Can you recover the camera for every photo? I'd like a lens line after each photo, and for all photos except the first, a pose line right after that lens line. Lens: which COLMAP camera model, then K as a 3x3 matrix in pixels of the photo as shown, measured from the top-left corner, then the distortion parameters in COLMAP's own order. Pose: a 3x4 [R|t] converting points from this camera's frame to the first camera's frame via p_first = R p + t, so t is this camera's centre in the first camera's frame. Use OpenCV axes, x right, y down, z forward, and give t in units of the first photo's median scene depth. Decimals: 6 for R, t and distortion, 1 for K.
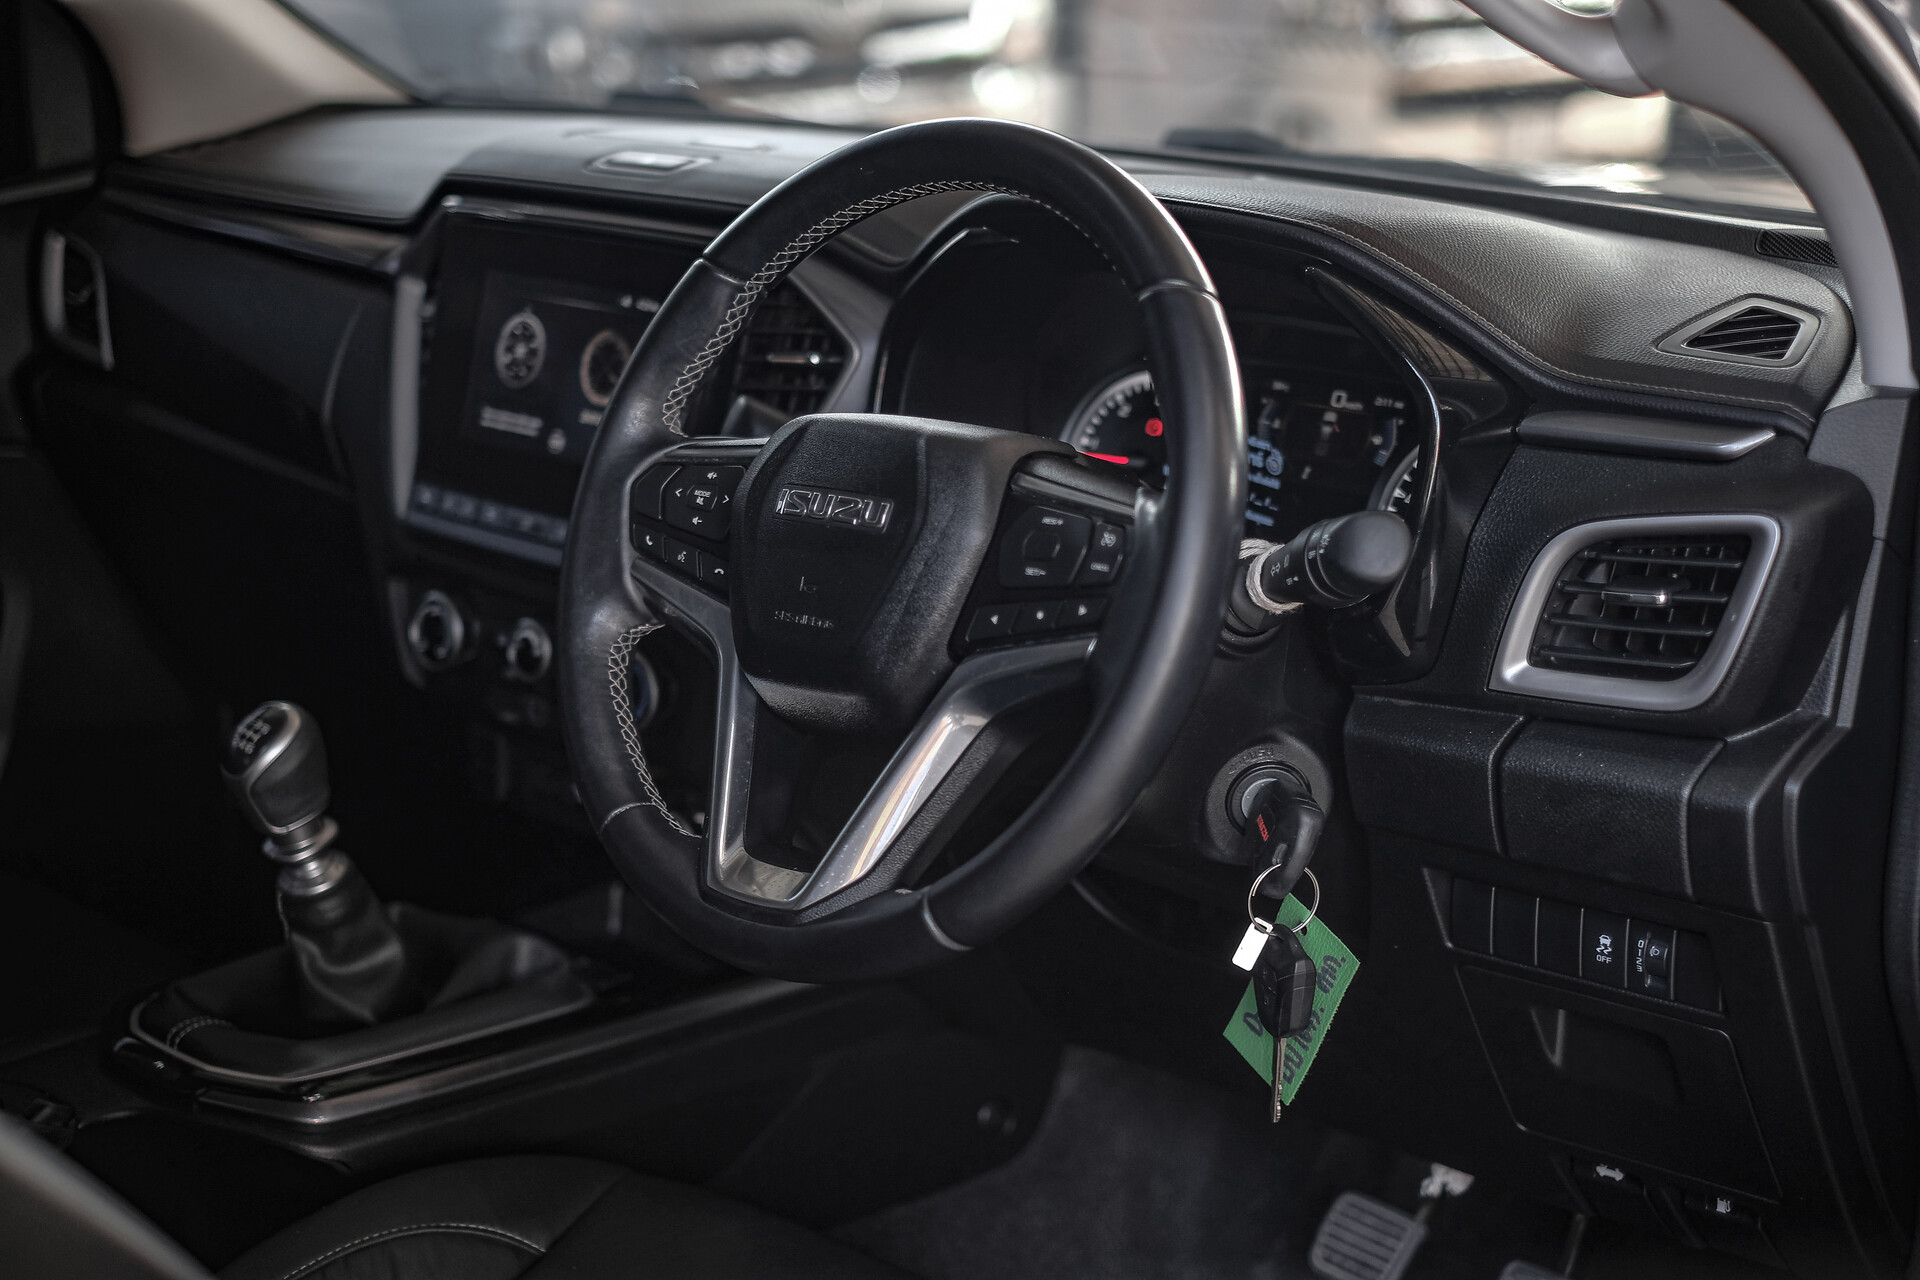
lens RADIAL K [[3017.4, 0, 995.7], [0, 3017.4, 641.2], [0, 0, 1]] dist [-0.078394, 0.109993]
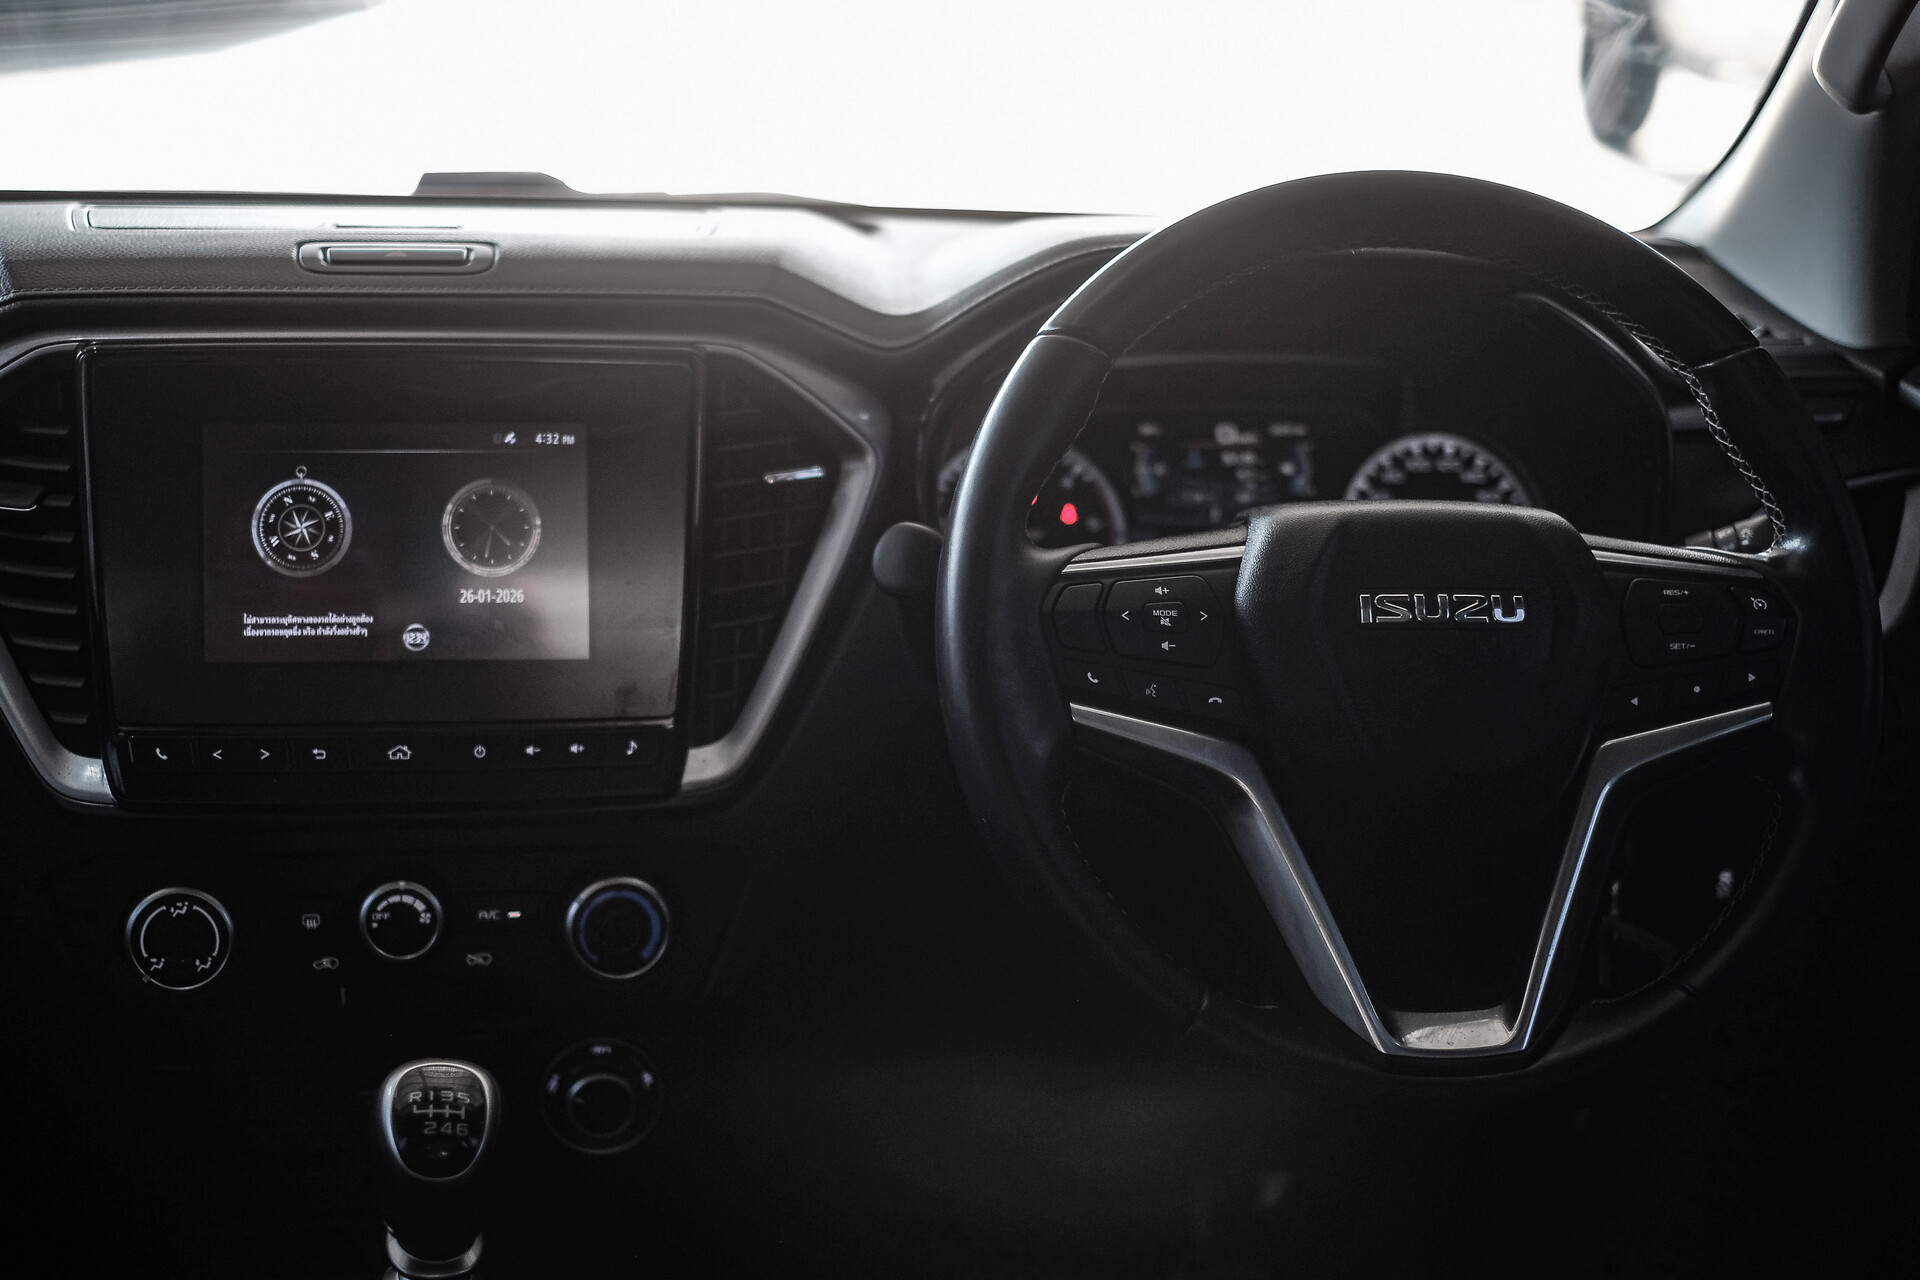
lens RADIAL K [[3017.4, 0, 995.7], [0, 3017.4, 641.2], [0, 0, 1]] dist [-0.078394, 0.109993]
pose [[0.573122, -0.184633, 0.798400, -0.663363], [0.173882, 0.979502, 0.101695, -0.117016], [-0.800810, 0.080544, 0.593478, 0.446269]]
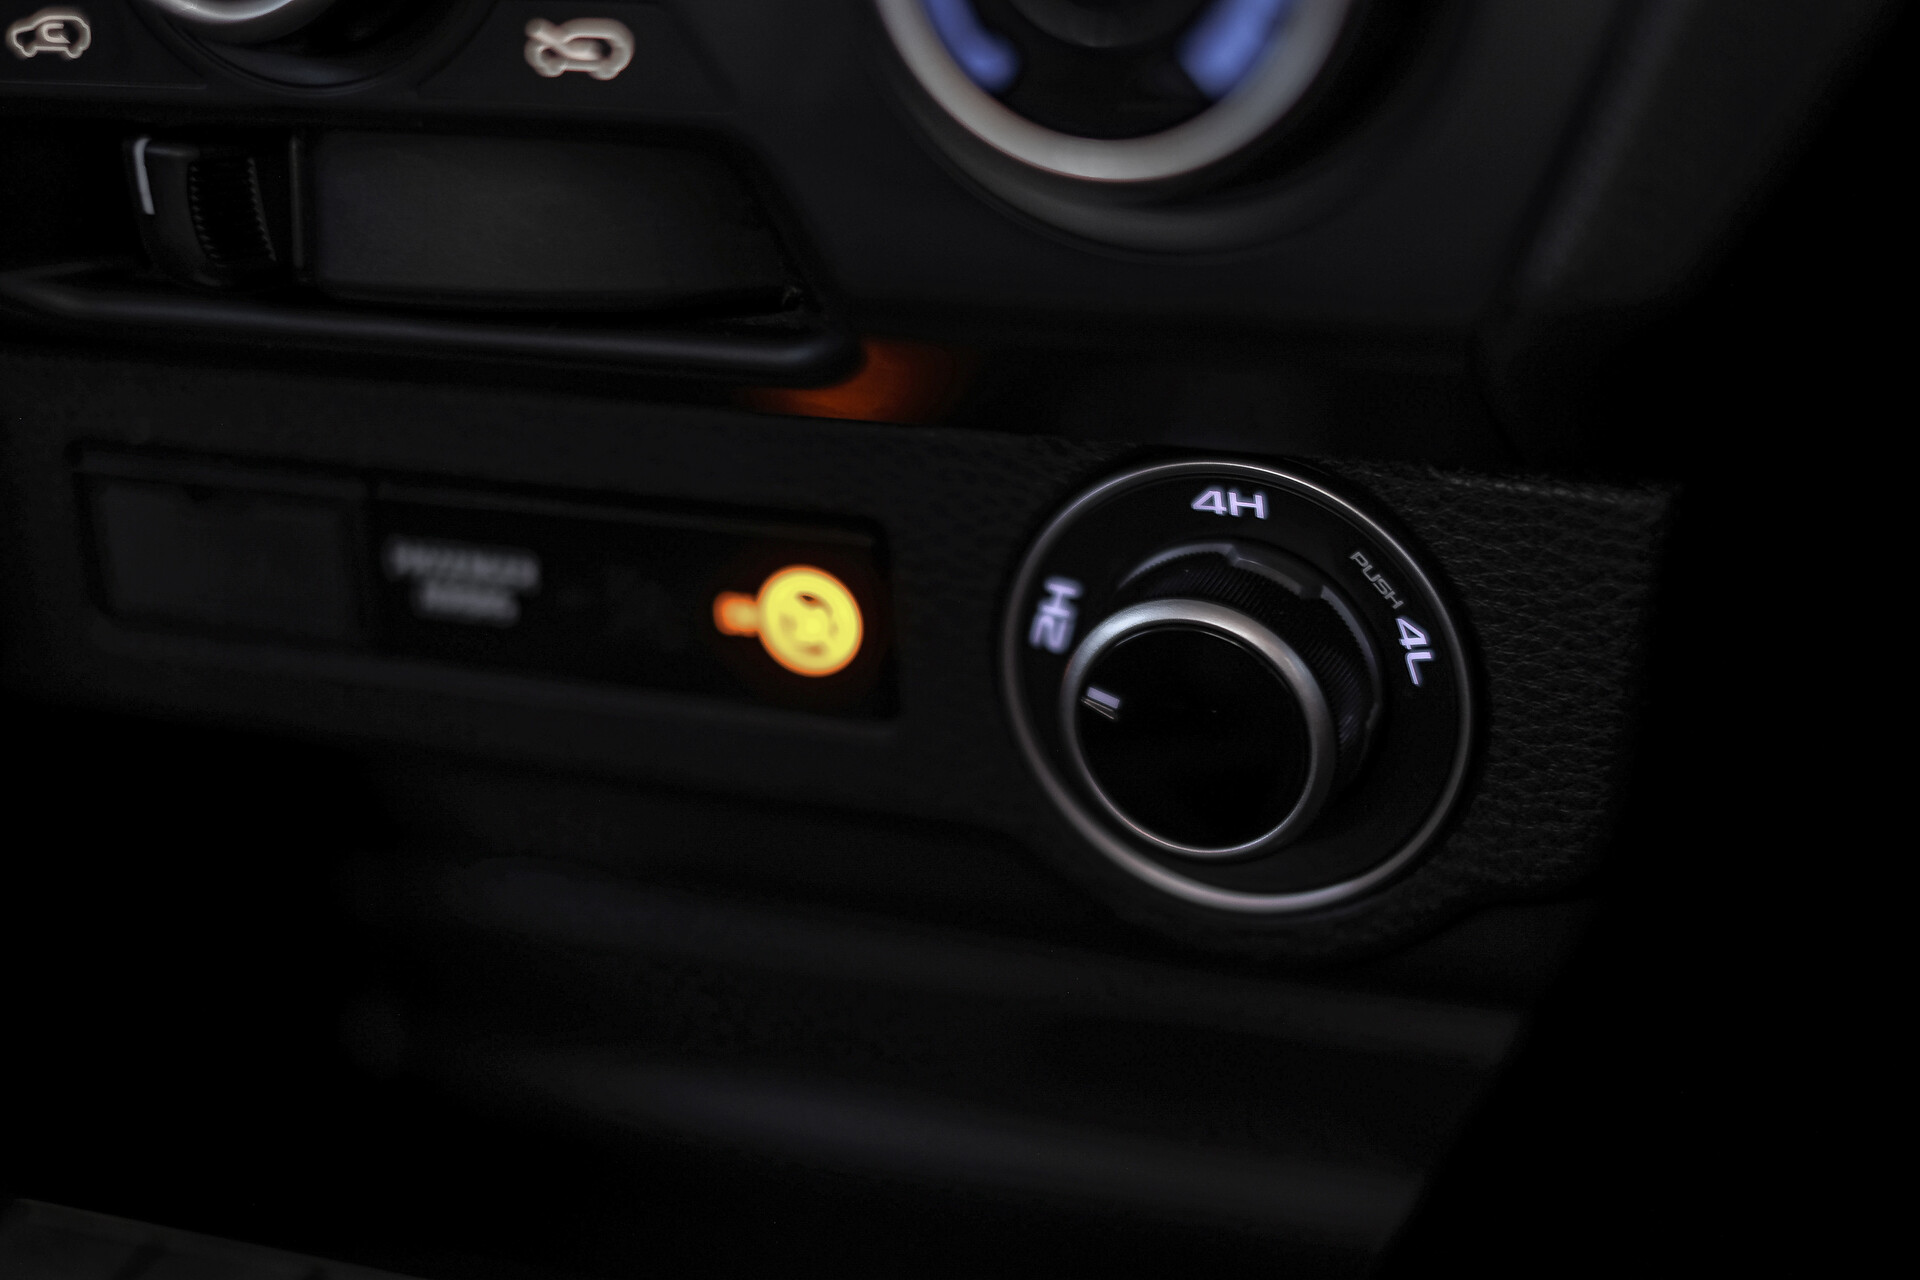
lens RADIAL K [[3264.4, 0, 960.0], [0, 3264.4, 640.0], [0, 0, 1]] dist [-0.138651, 0.071280]
pose [[0.916917, -0.217966, 0.334297, -0.191867], [0.160188, 0.968245, 0.191941, 0.018126], [-0.365519, -0.122444, 0.922715, 0.825688]]
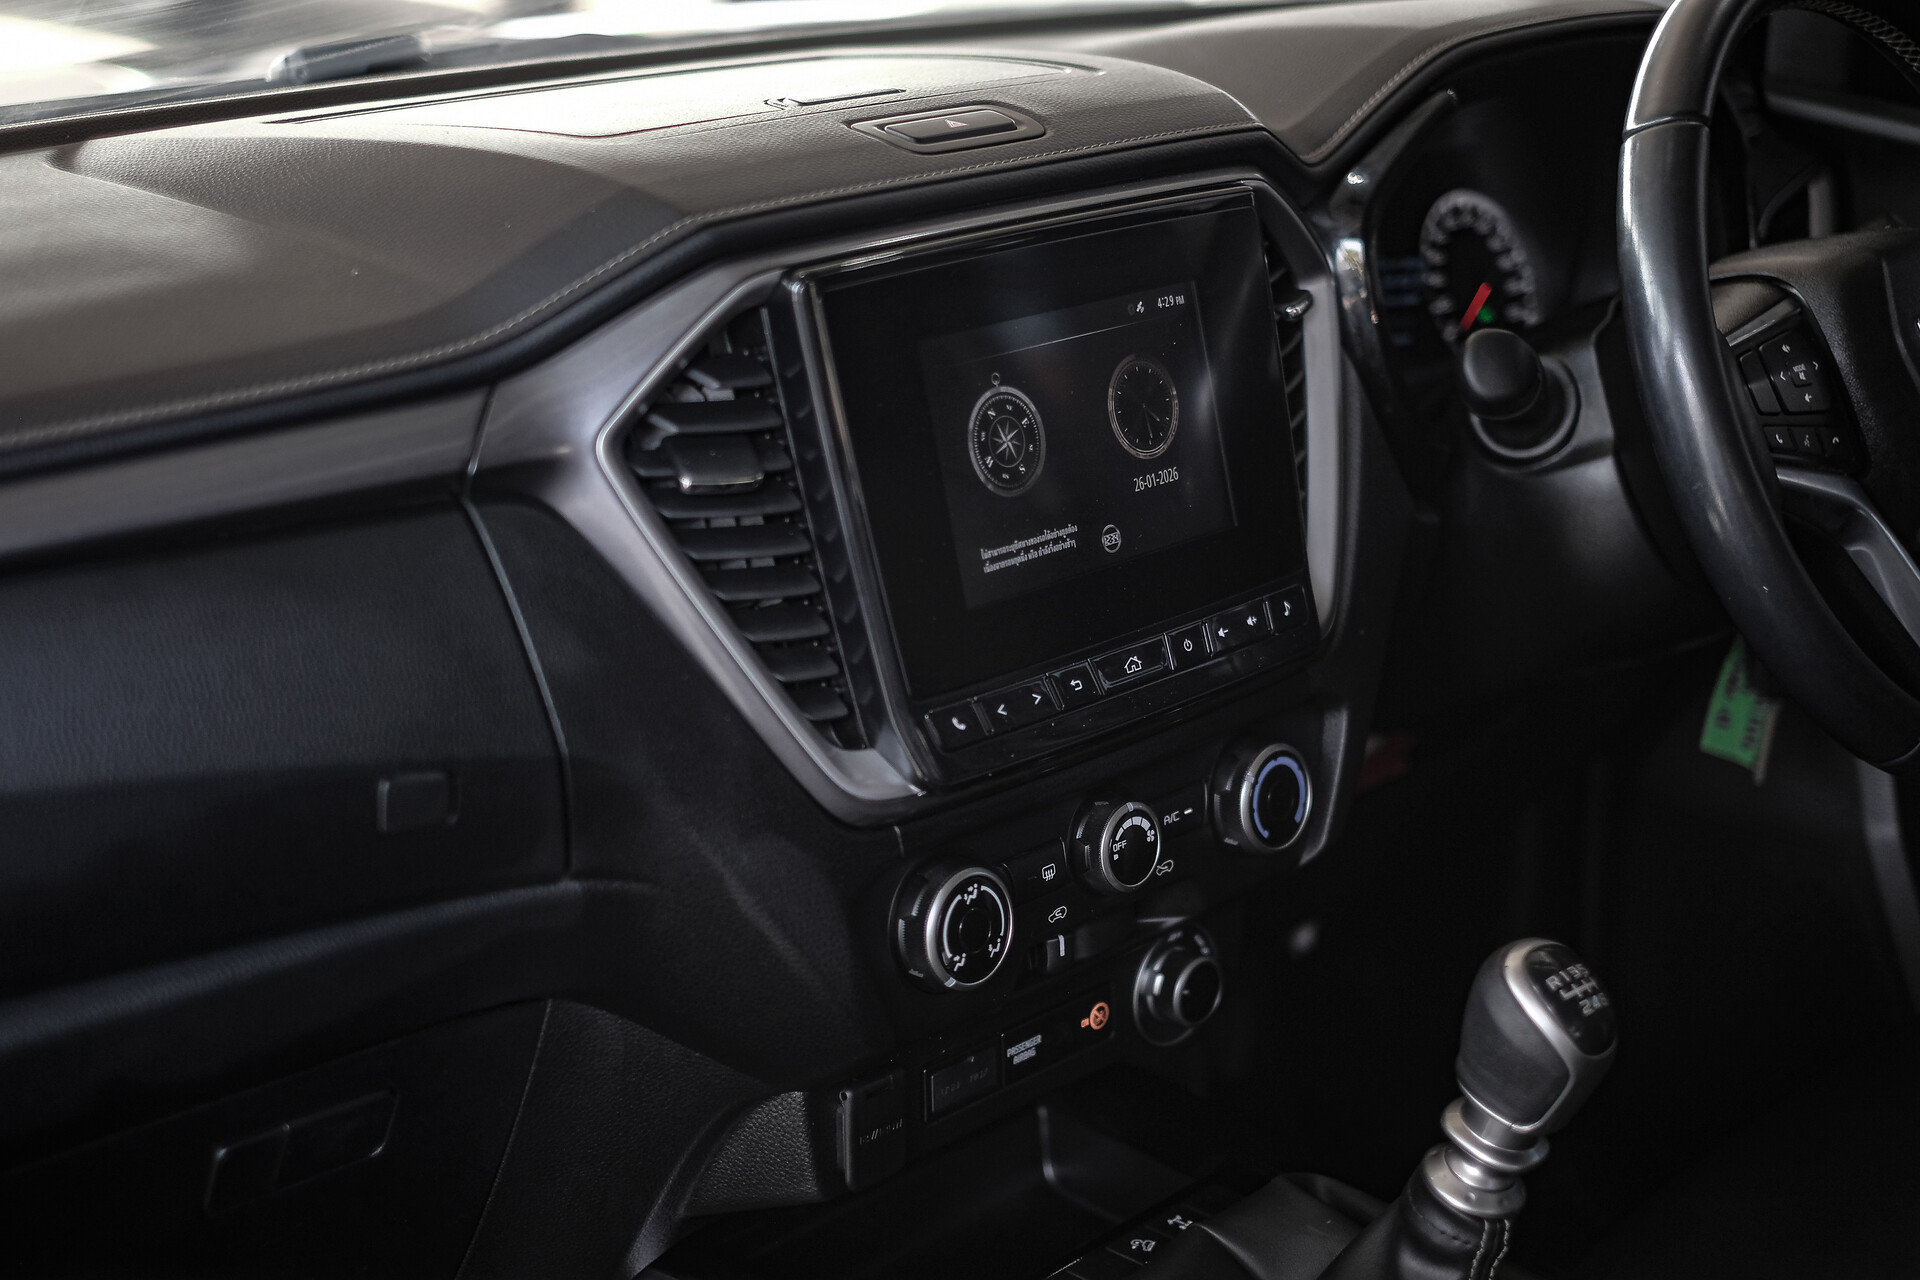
lens RADIAL K [[3017.4, 0, 995.7], [0, 3017.4, 641.2], [0, 0, 1]] dist [-0.078394, 0.109993]
pose [[-0.042984, -0.312566, 0.948923, -0.803578], [0.242982, 0.918012, 0.313391, -0.266558], [-0.969078, 0.244042, 0.036488, 1.013405]]
